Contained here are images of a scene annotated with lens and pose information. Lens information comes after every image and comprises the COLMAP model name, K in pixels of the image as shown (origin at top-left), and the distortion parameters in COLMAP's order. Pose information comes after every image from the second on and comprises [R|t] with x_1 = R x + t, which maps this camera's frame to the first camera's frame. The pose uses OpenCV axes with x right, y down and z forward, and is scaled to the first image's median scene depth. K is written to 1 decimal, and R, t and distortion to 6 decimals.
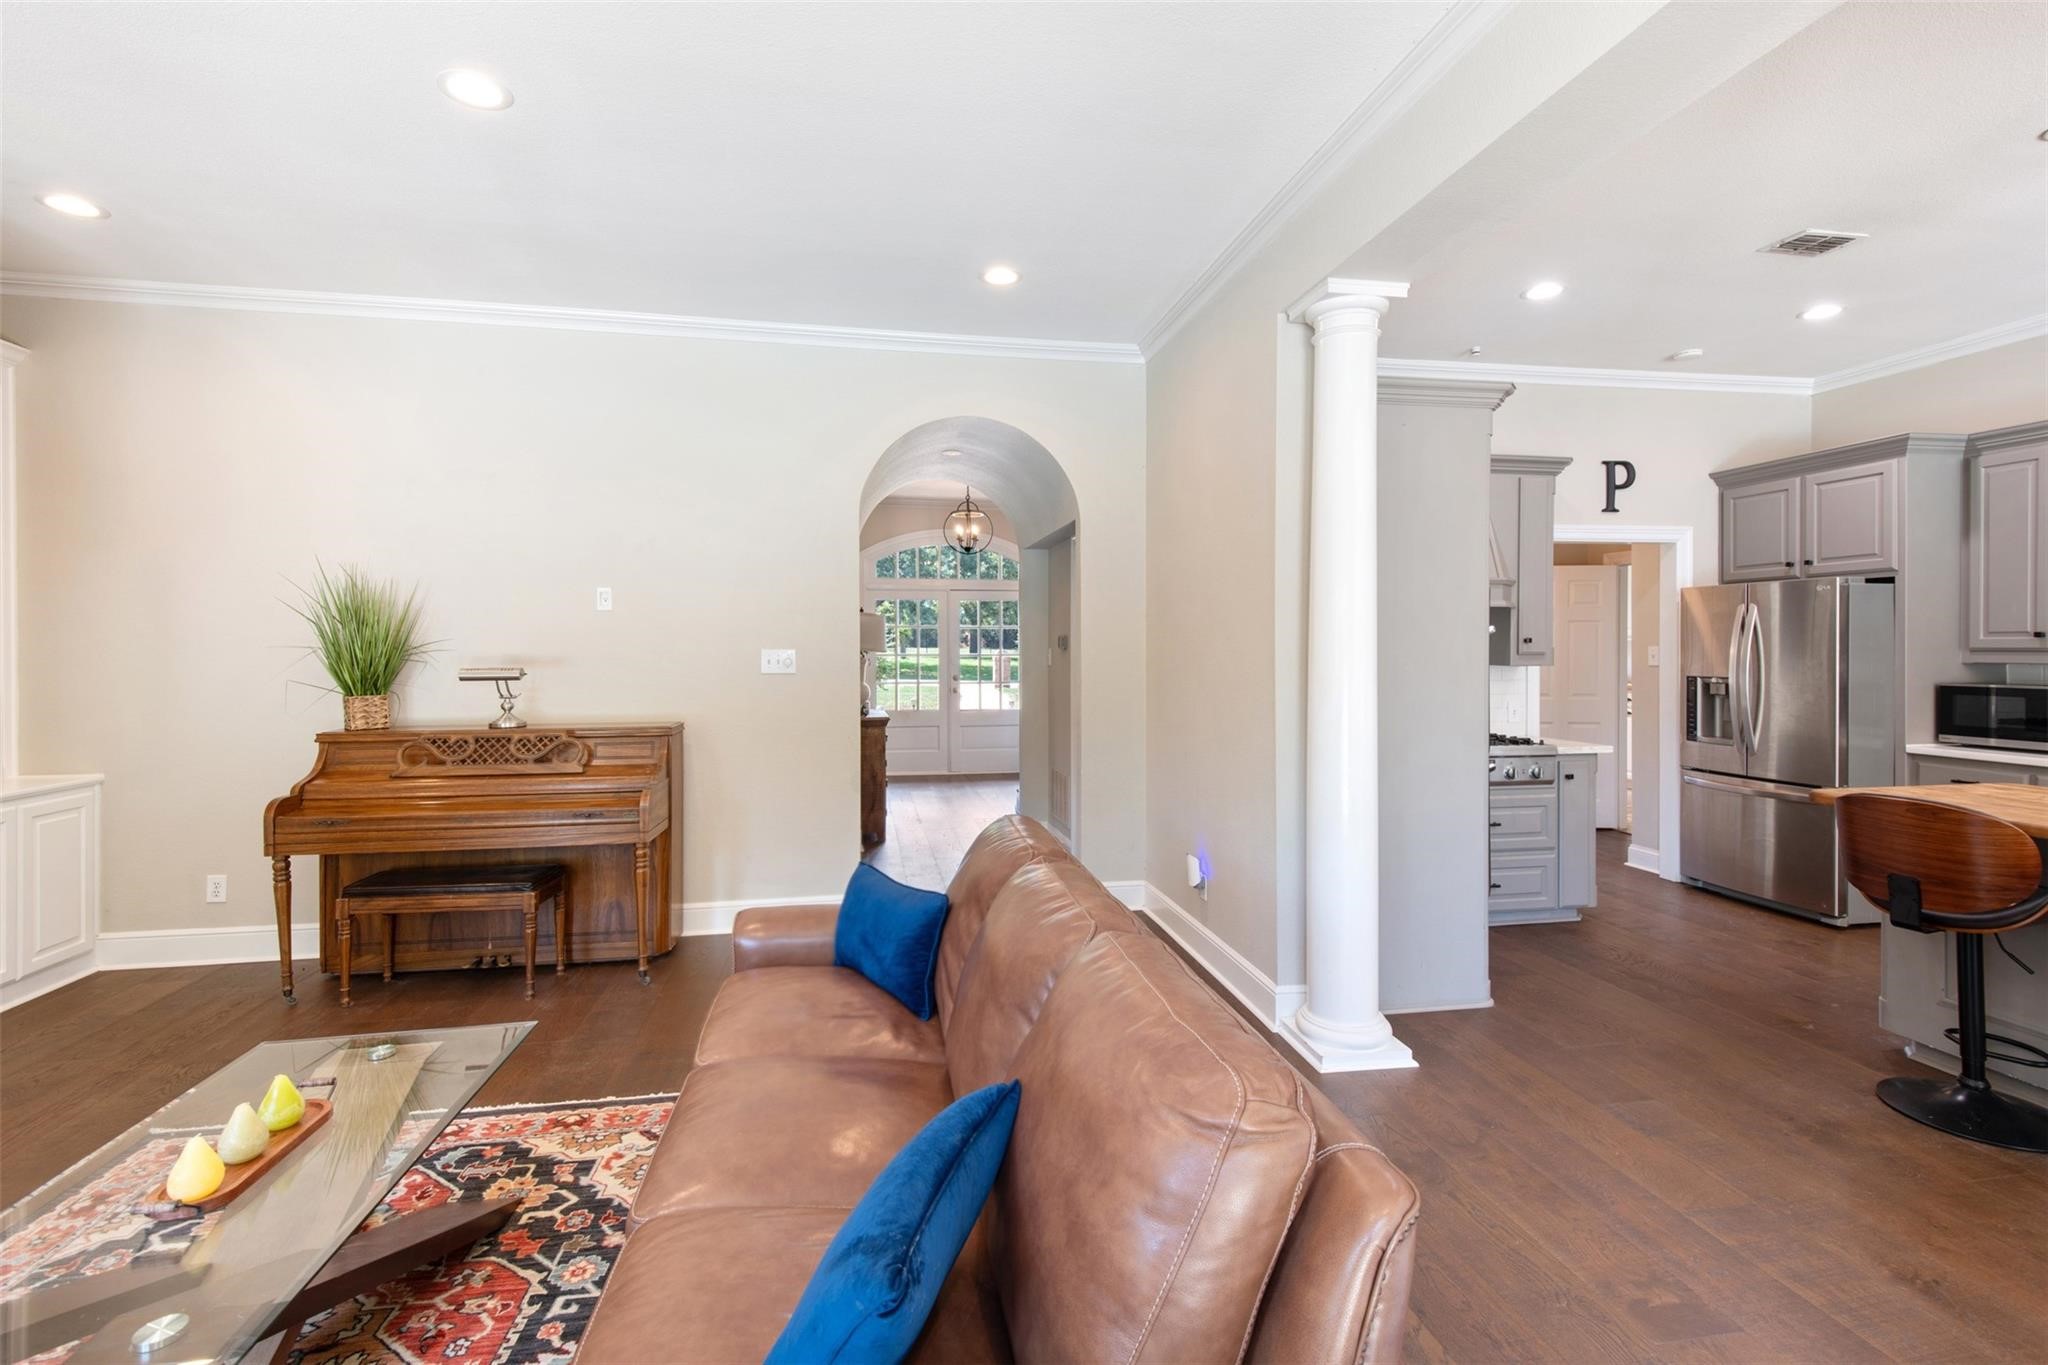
lens RADIAL K [[919.5, 0, 1031.6], [0, 919.5, 649.0], [0, 0, 1]] dist [0.017501, -0.007033]
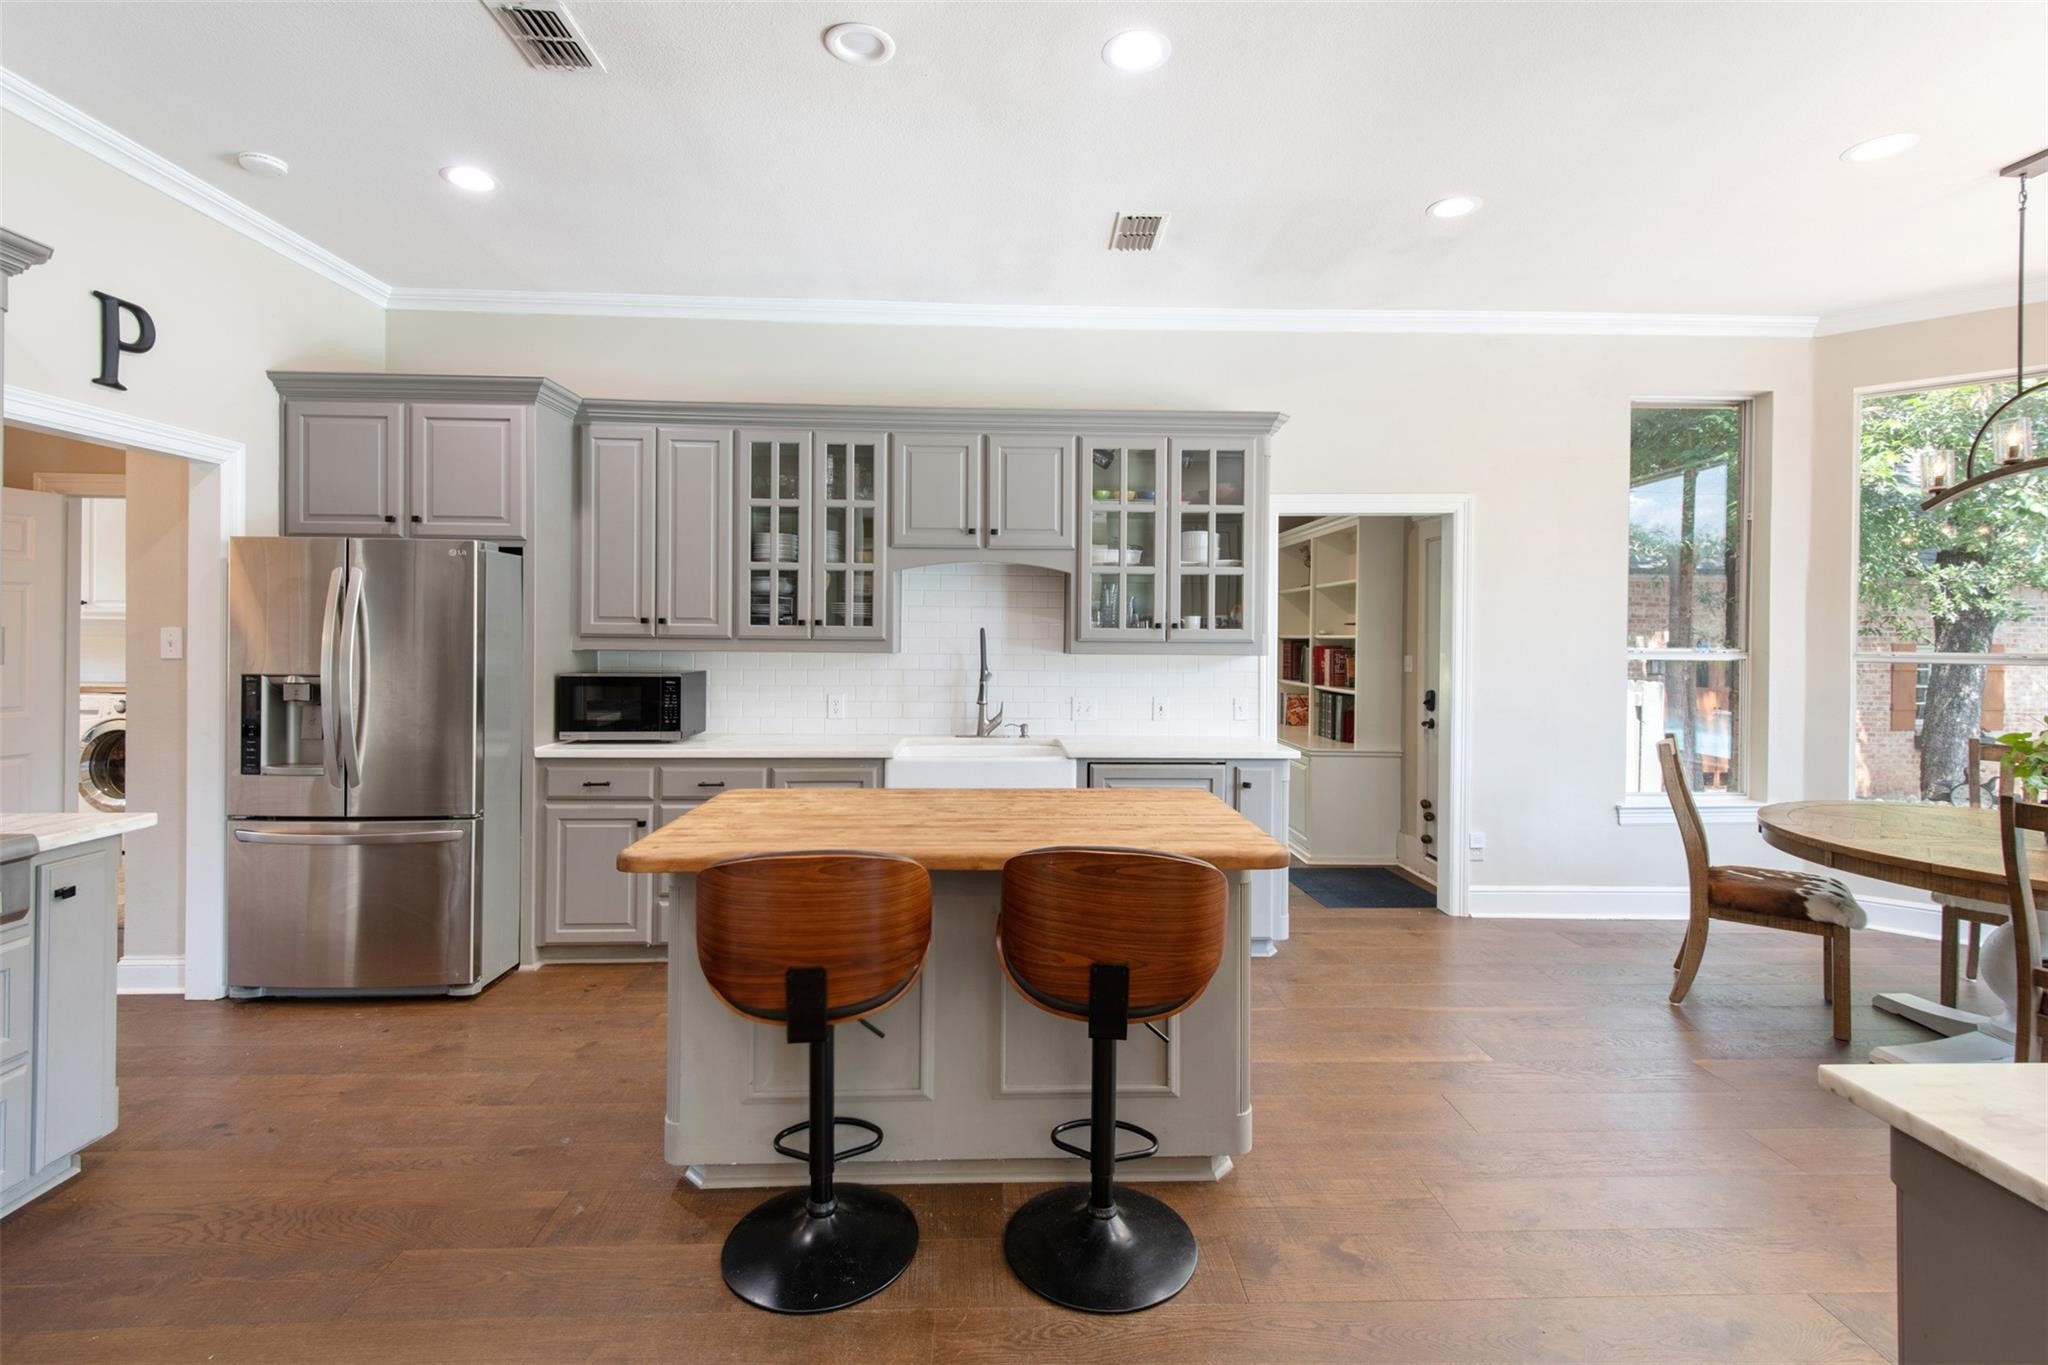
lens RADIAL K [[919.5, 0, 1001.5], [0, 919.5, 637.6], [0, 0, 1]] dist [0.017501, -0.007033]
pose [[0.139982, 0.002444, 0.990151, 0.156763], [-0.008161, 0.999966, -0.001314, 0.000528], [-0.990120, -0.007896, 0.139998, 0.419130]]
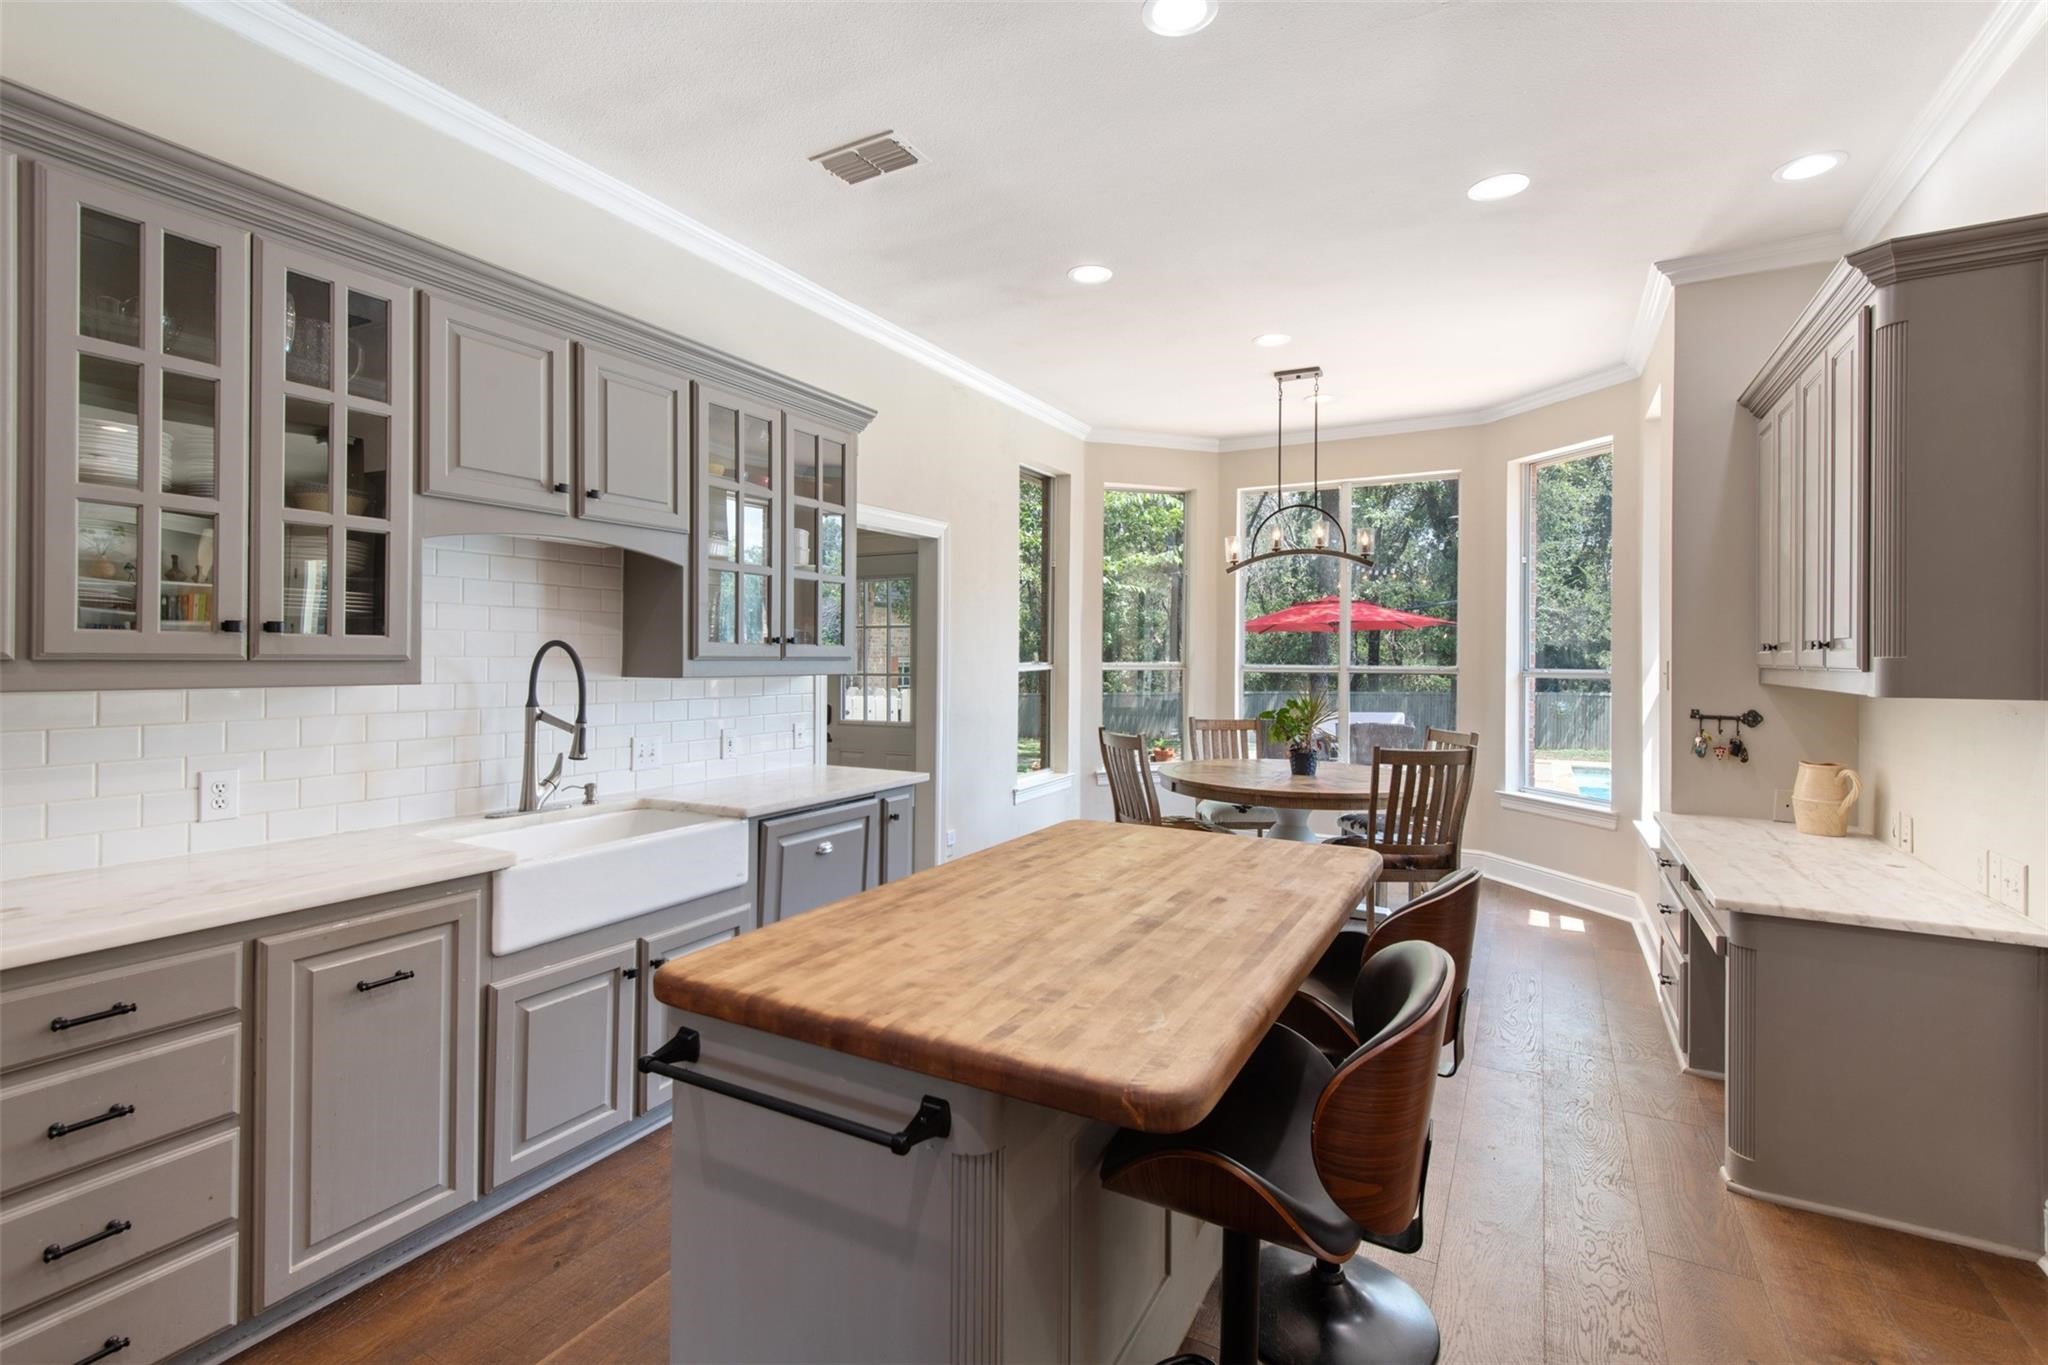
lens RADIAL K [[919.5, 0, 1067.8], [0, 919.5, 655.6], [0, 0, 1]] dist [0.017501, -0.007033]
pose [[-0.786652, -0.003330, 0.617388, 0.390701], [-0.005903, 0.999980, -0.002128, -0.000928], [-0.617368, -0.005318, -0.786656, 0.760155]]
